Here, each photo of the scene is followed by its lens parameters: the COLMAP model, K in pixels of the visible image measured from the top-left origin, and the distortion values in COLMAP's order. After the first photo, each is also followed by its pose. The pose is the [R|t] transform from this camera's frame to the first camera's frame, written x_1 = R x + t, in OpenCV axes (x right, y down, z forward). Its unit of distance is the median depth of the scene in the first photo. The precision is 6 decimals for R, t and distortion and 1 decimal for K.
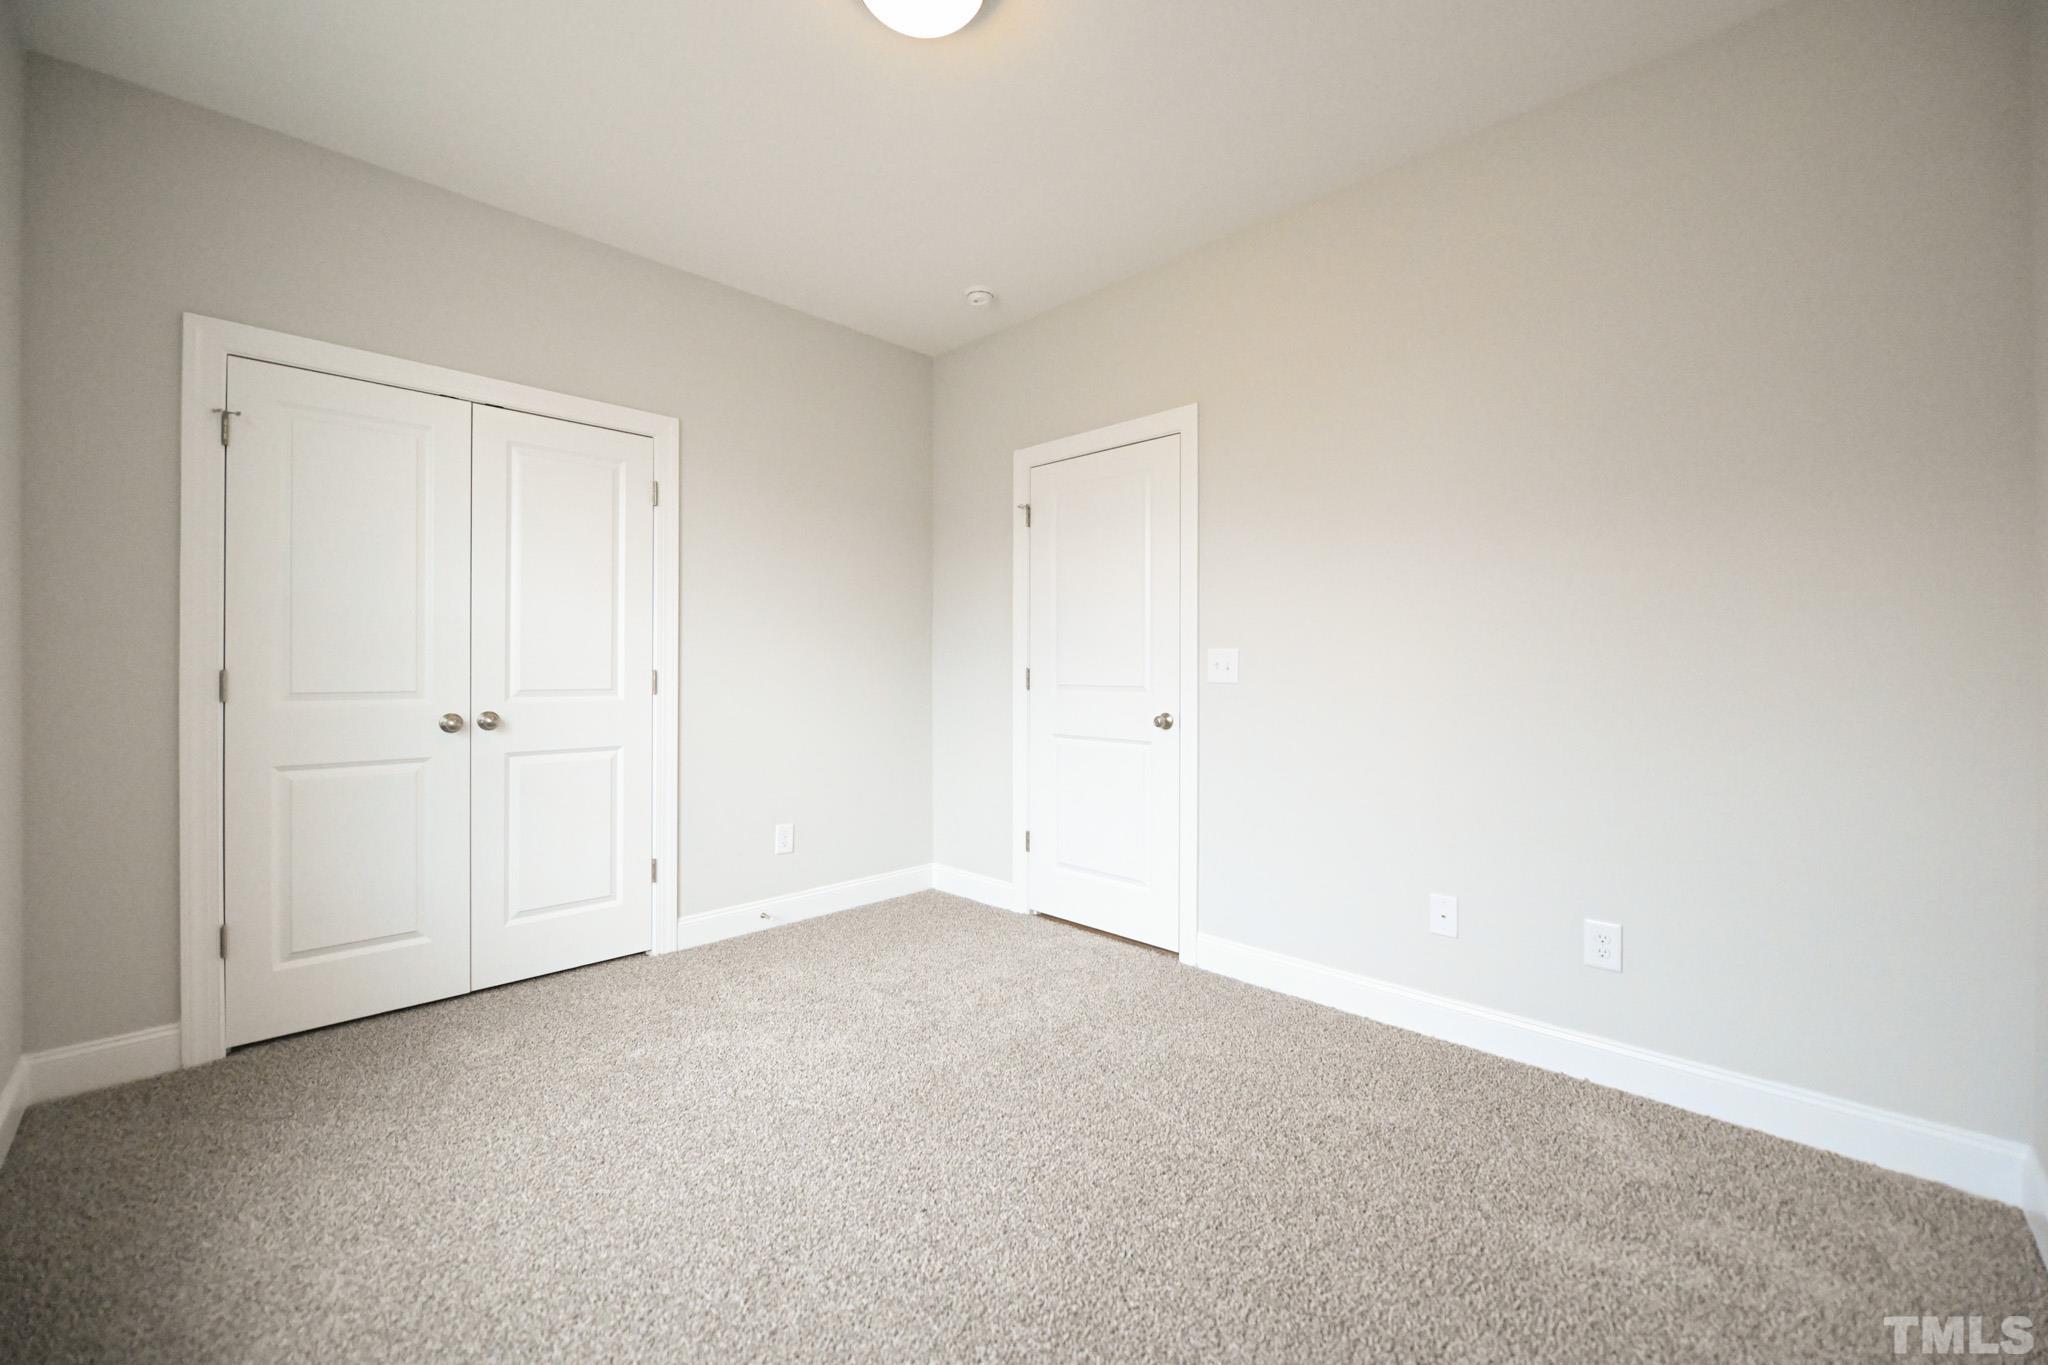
lens RADIAL K [[813.7, 0, 1017.7], [0, 813.7, 667.0], [0, 0, 1]] dist [-0.010638, 0.000459]
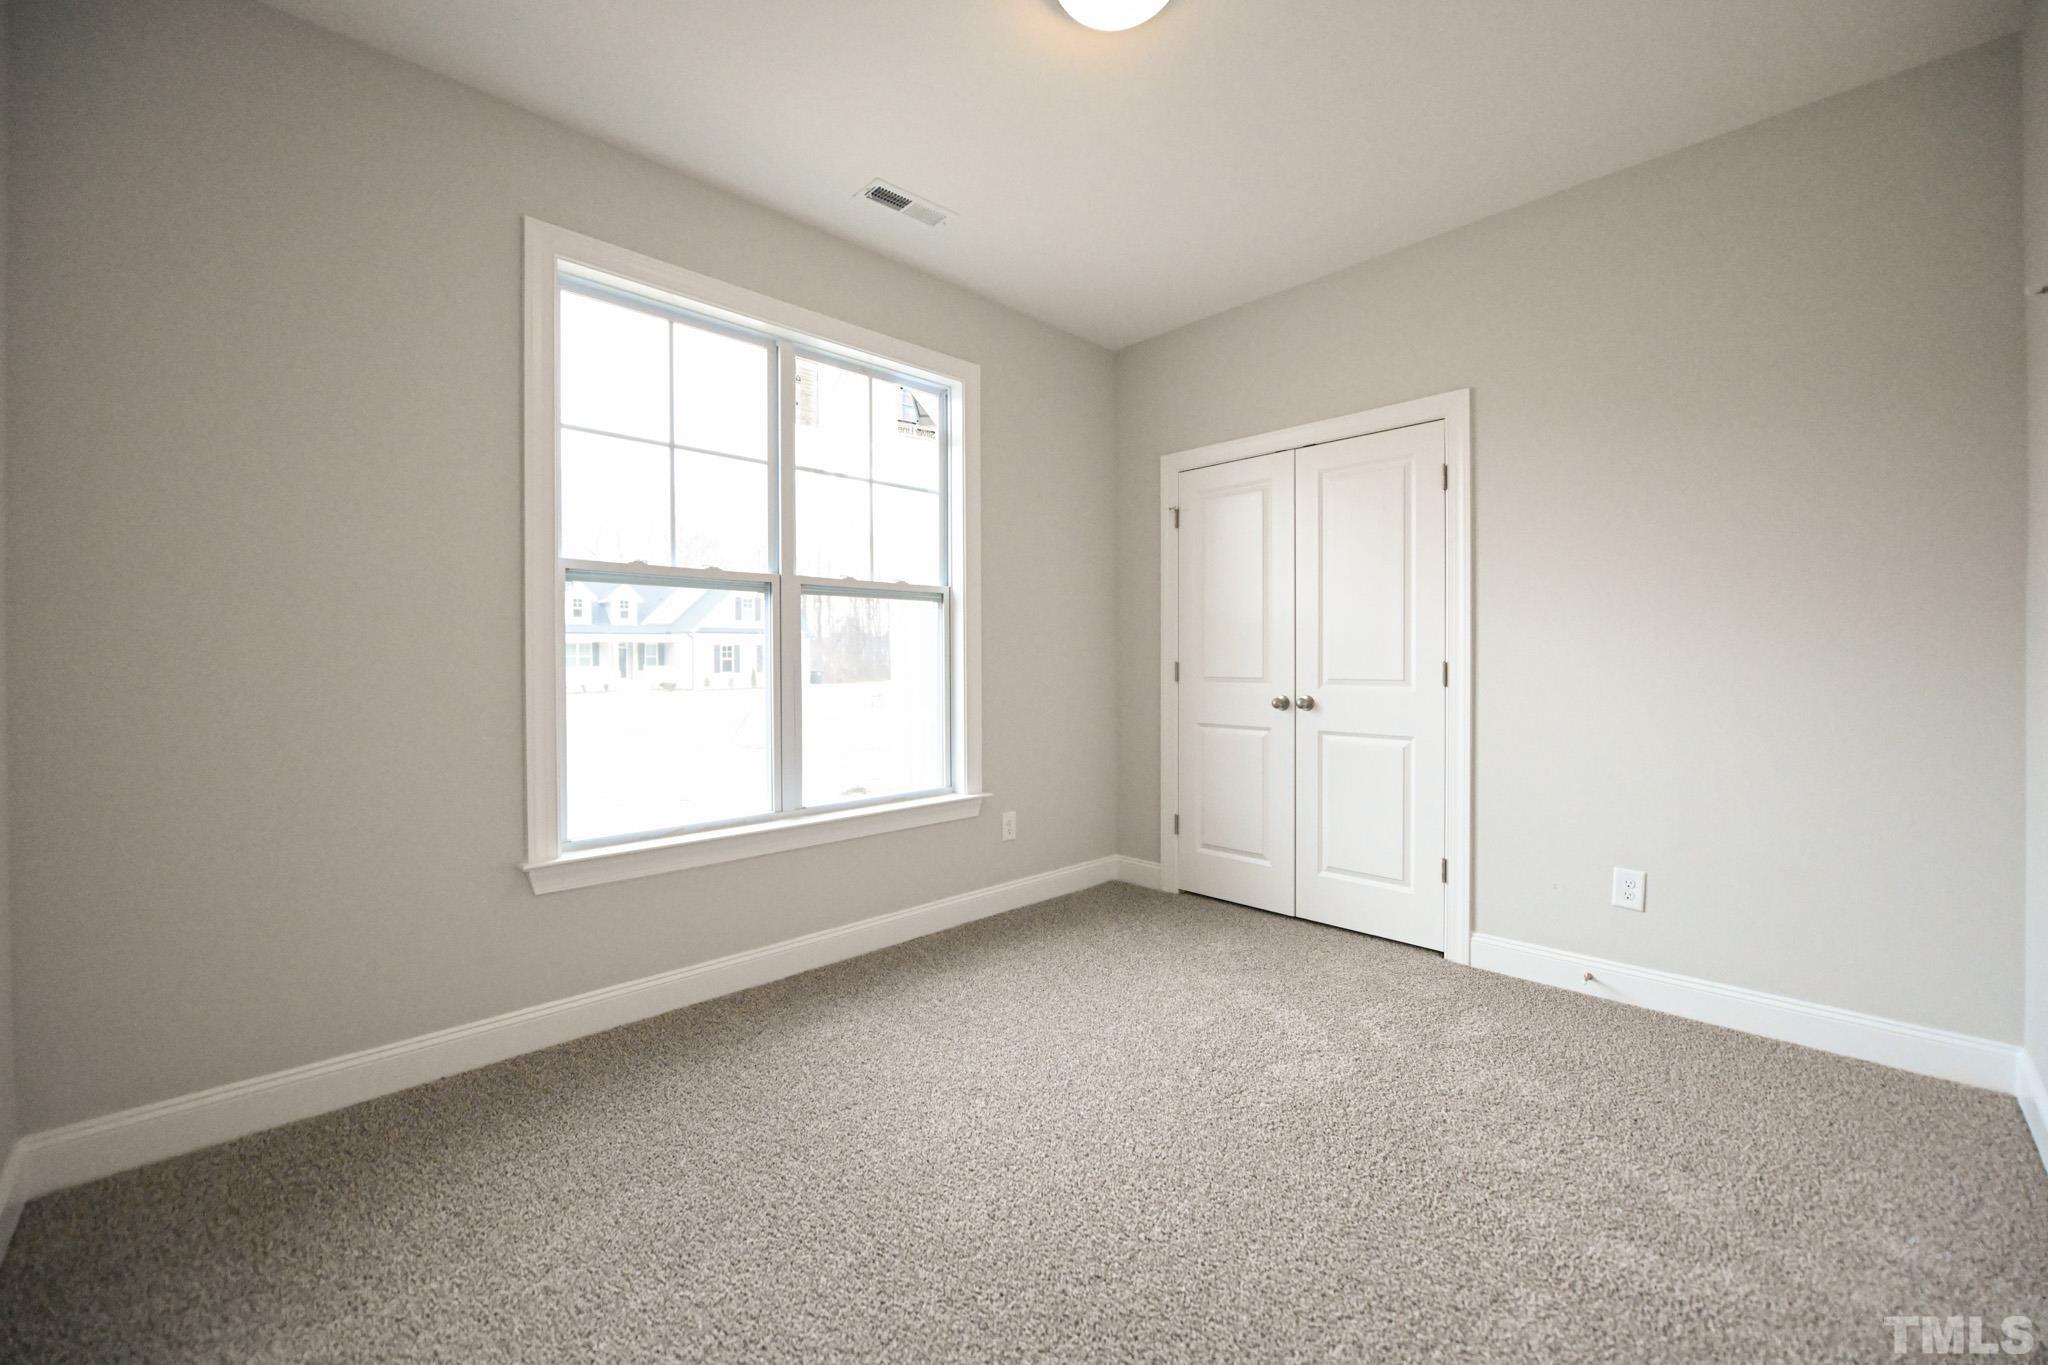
lens RADIAL K [[813.7, 0, 1022.2], [0, 813.7, 662.4], [0, 0, 1]] dist [-0.010638, 0.000459]
pose [[-0.008266, 0.004987, -0.999953, 0.617292], [0.005597, 0.999972, 0.004941, -0.004293], [0.999950, -0.005556, -0.008294, 0.609518]]
